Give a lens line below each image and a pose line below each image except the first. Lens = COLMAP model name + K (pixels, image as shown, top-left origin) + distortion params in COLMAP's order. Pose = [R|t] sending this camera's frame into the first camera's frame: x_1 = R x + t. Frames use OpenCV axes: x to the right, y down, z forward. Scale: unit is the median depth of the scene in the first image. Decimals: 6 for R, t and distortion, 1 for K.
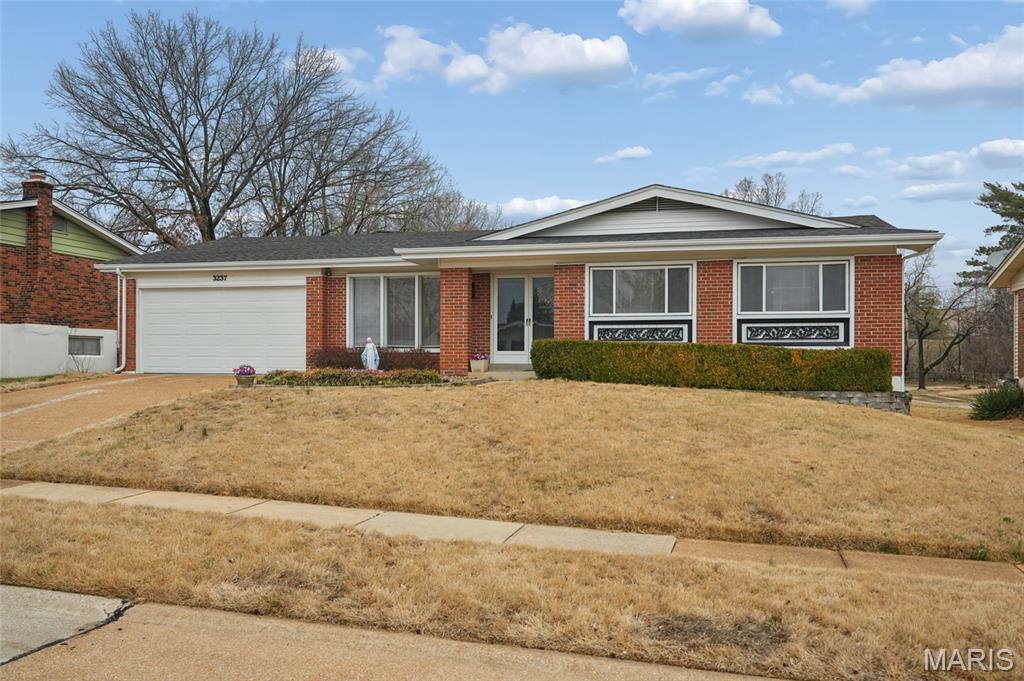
lens RADIAL K [[844.1, 0, 512.1], [0, 844.1, 312.0], [0, 0, 1]] dist [0.006306, -0.000829]
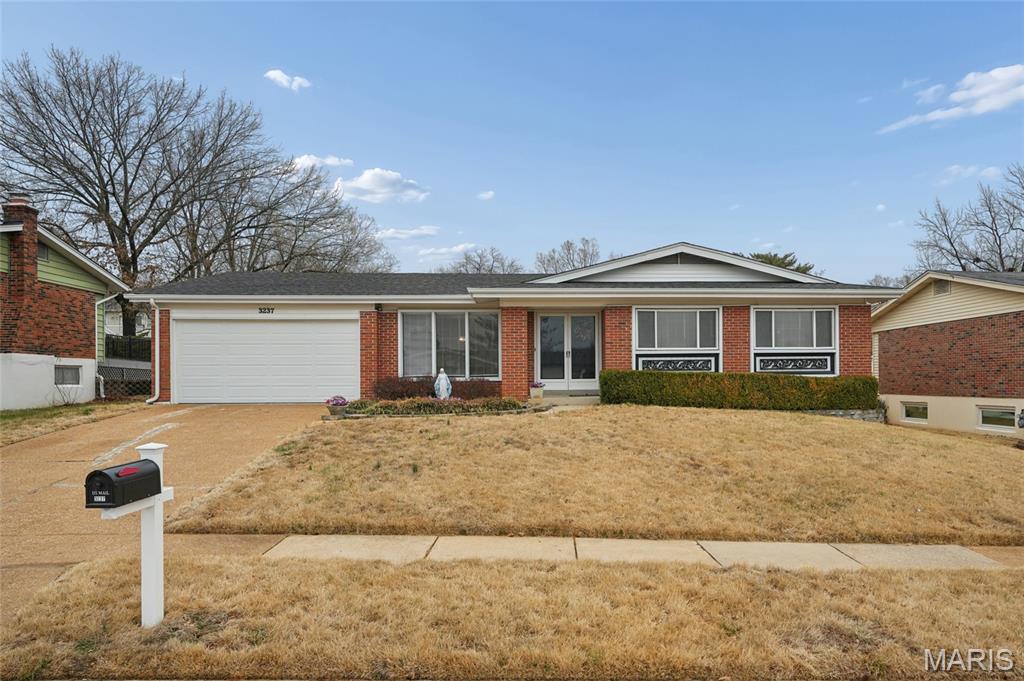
lens RADIAL K [[659.9, 0, 512.0], [0, 659.9, 340.5], [0, 0, 1]] dist [0.001610, 0.001190]
pose [[0.955707, 0.008061, 0.294209, -0.335125], [-0.008078, 0.999967, -0.001158, -0.005652], [-0.294208, -0.001270, 0.955741, 0.155489]]
